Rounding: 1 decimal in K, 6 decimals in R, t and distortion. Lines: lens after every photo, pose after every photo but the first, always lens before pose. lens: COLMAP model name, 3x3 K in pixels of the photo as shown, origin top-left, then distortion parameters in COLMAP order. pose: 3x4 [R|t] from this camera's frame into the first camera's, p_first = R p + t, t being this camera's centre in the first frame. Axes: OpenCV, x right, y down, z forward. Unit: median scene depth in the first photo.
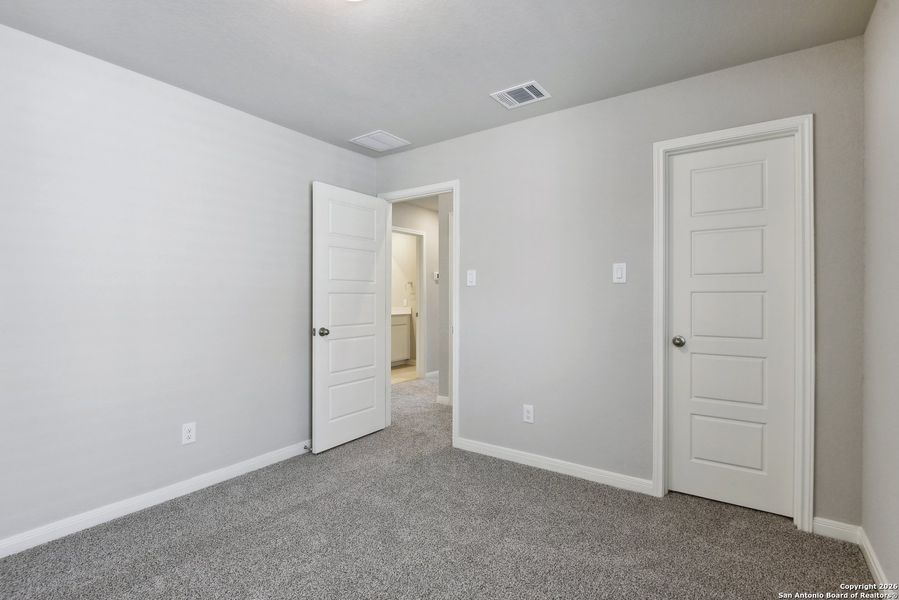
lens RADIAL K [[459.3, 0, 458.0], [0, 459.3, 296.5], [0, 0, 1]] dist [0.000898, -0.007658]
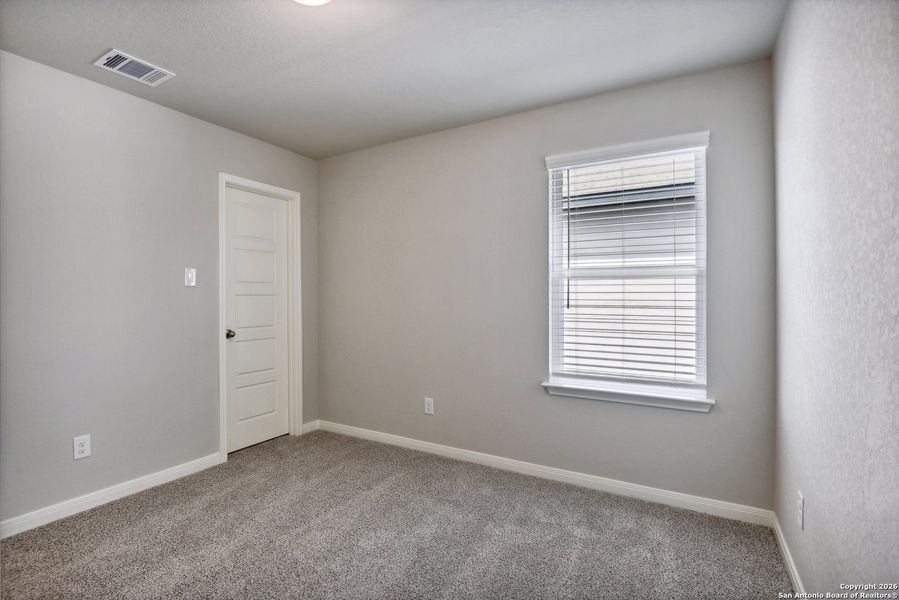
lens RADIAL K [[424.6, 0, 446.4], [0, 424.6, 300.3], [0, 0, 1]] dist [0.003224, -0.003563]
pose [[-0.098593, -0.002575, 0.995125, -0.791475], [0.009644, 0.999947, 0.003543, 0.006373], [-0.995081, 0.009946, -0.098563, 0.544101]]
